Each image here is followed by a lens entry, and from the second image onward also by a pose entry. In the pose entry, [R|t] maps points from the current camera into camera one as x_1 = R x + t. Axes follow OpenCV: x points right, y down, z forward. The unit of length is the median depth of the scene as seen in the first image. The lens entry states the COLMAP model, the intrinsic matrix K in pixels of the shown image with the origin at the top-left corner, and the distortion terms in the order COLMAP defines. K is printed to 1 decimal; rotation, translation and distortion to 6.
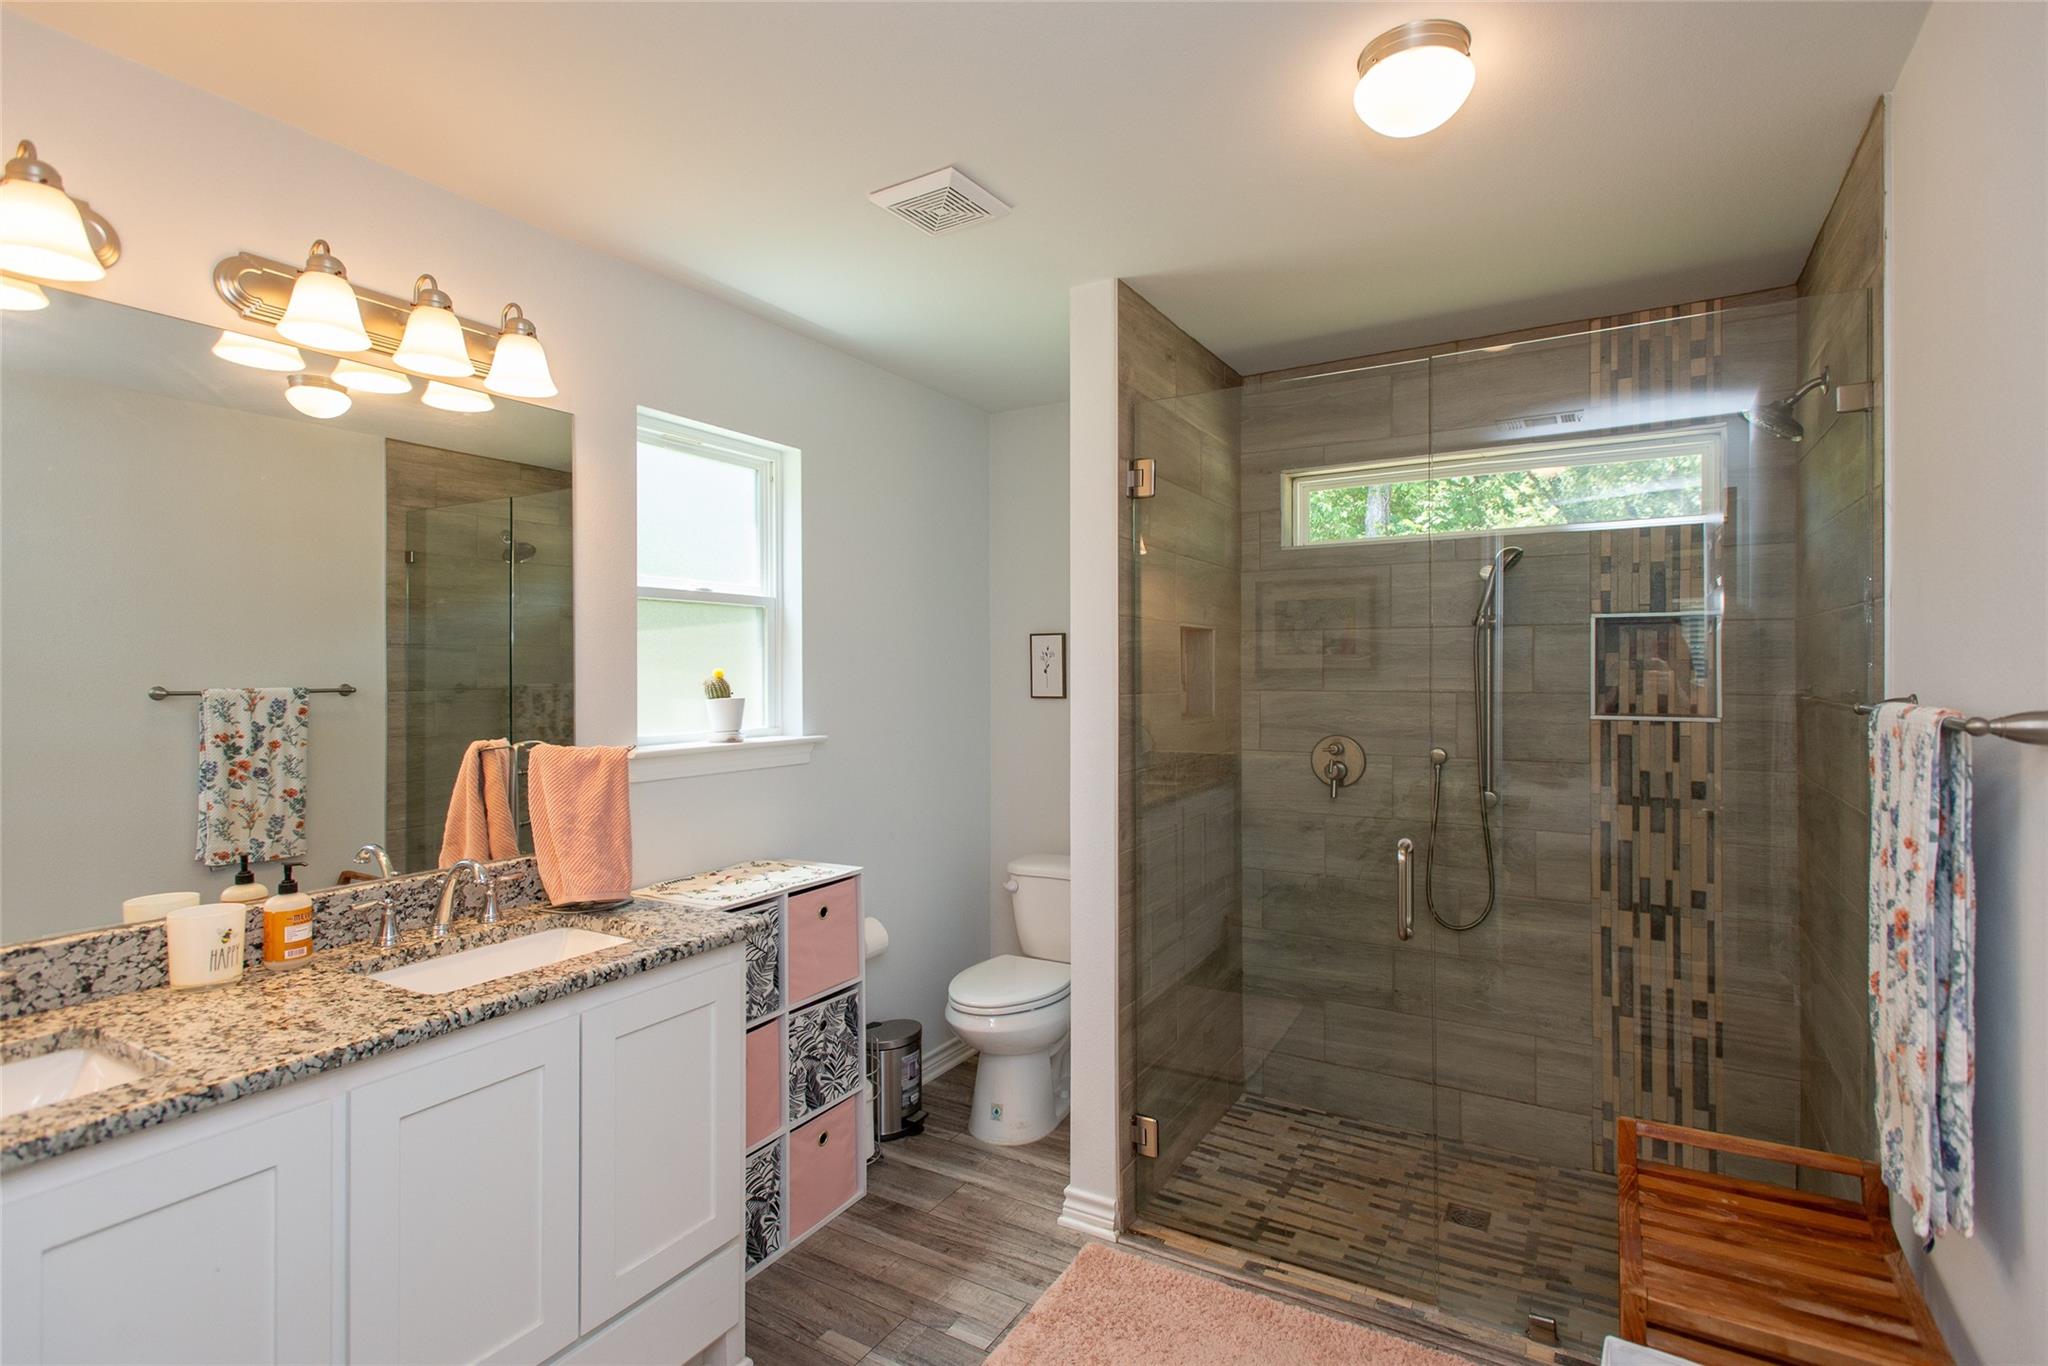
lens RADIAL K [[983.7, 0, 1014.2], [0, 983.7, 661.9], [0, 0, 1]] dist [-0.003955, -0.001851]
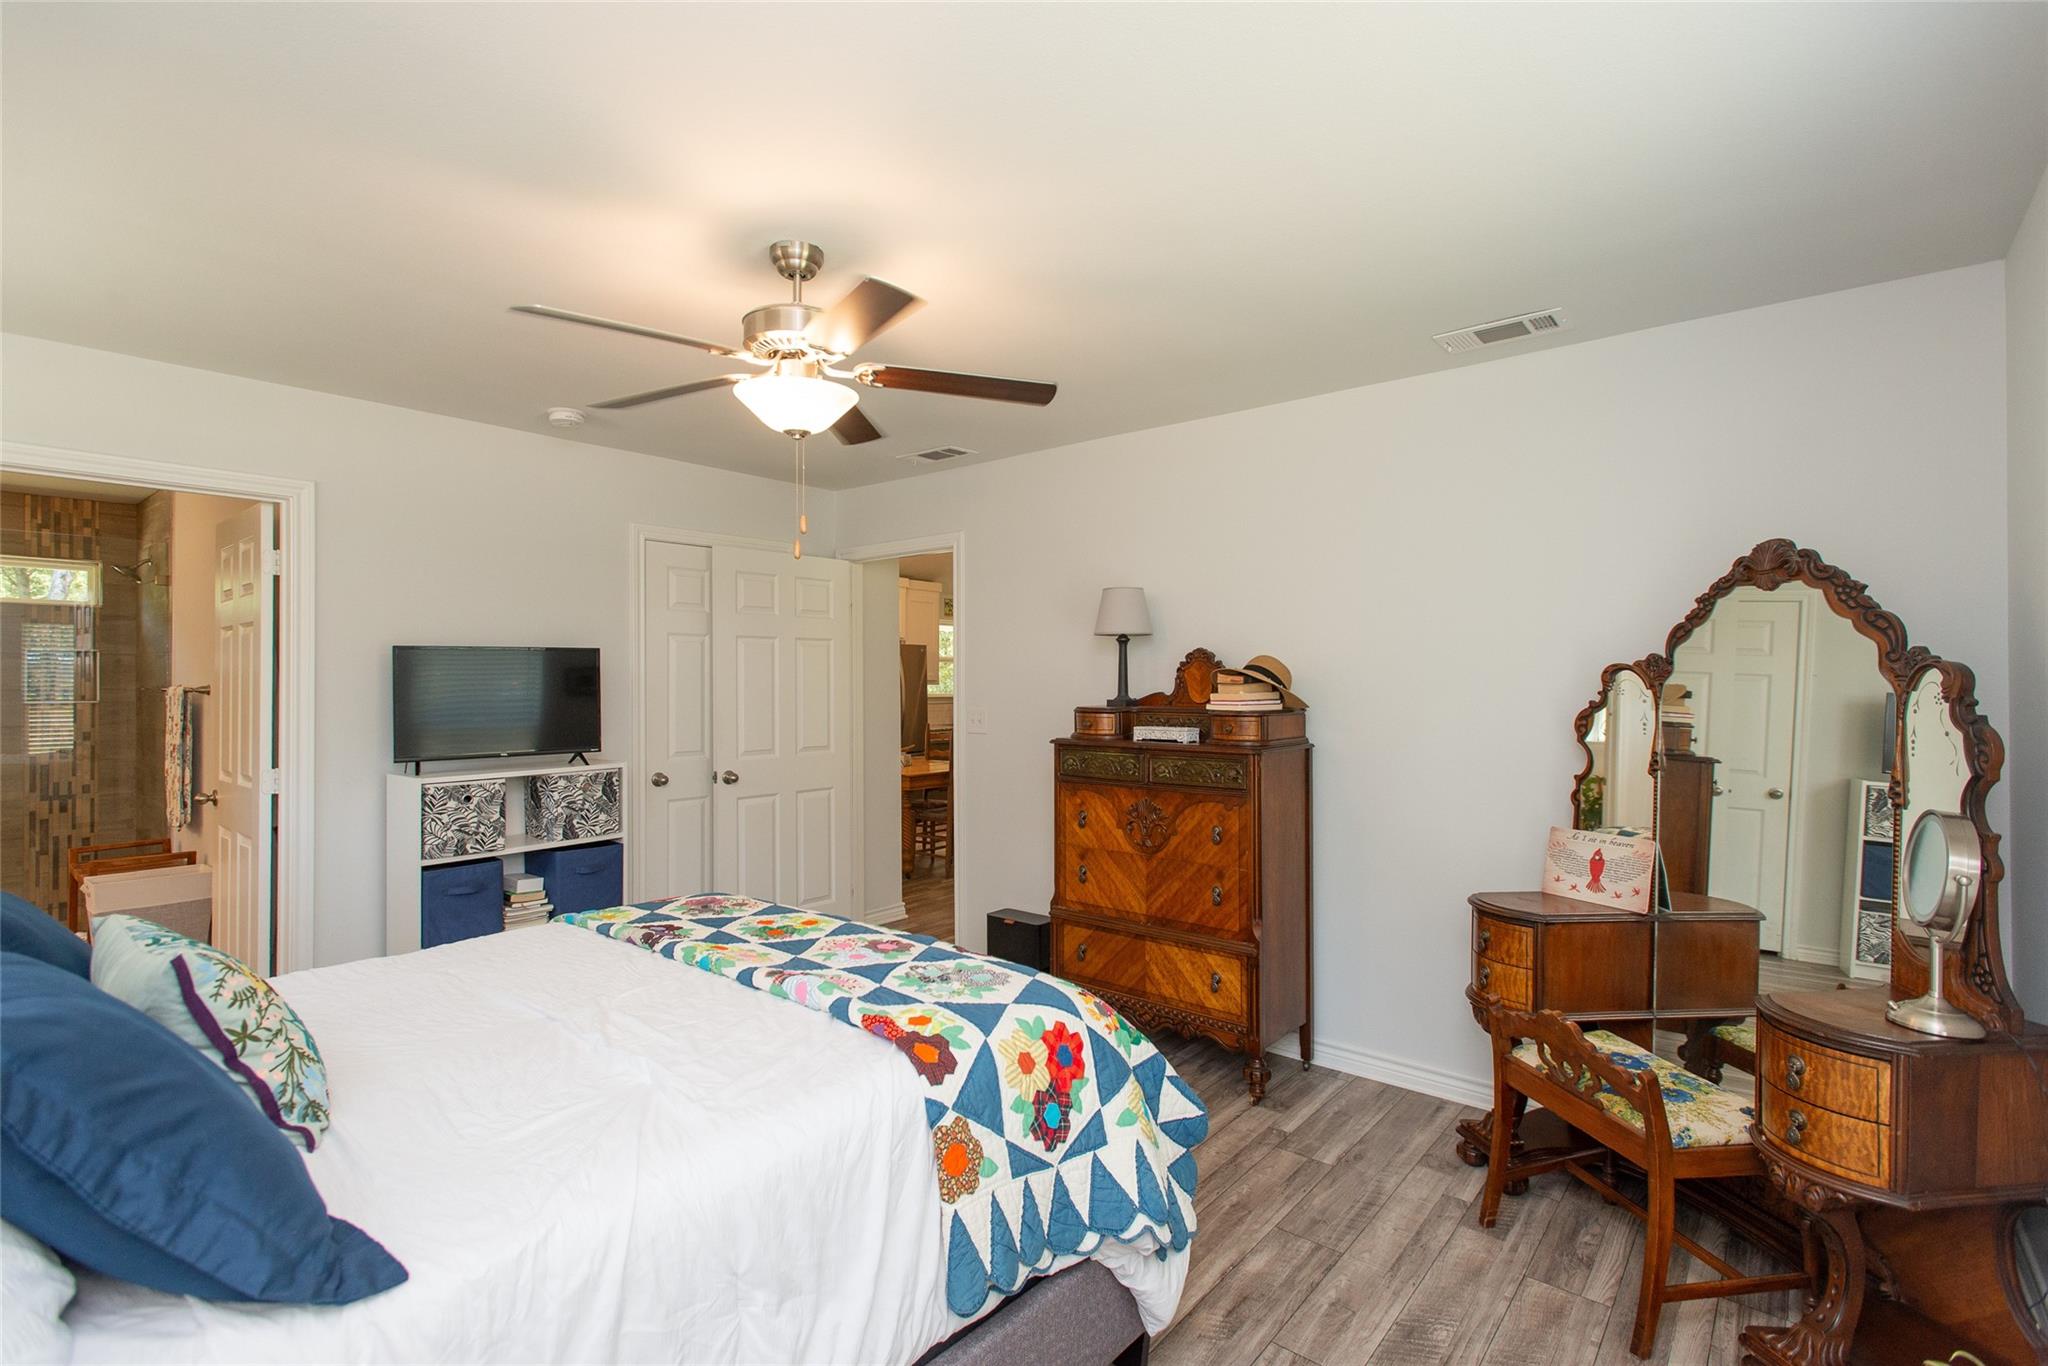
lens RADIAL K [[983.7, 0, 1022.7], [0, 983.7, 683.6], [0, 0, 1]] dist [-0.003955, -0.001851]
pose [[0.144110, 0.009928, 0.989512, -1.170926], [-0.005650, 0.999942, -0.009210, 0.027021], [-0.989546, -0.004263, 0.144158, -1.382162]]
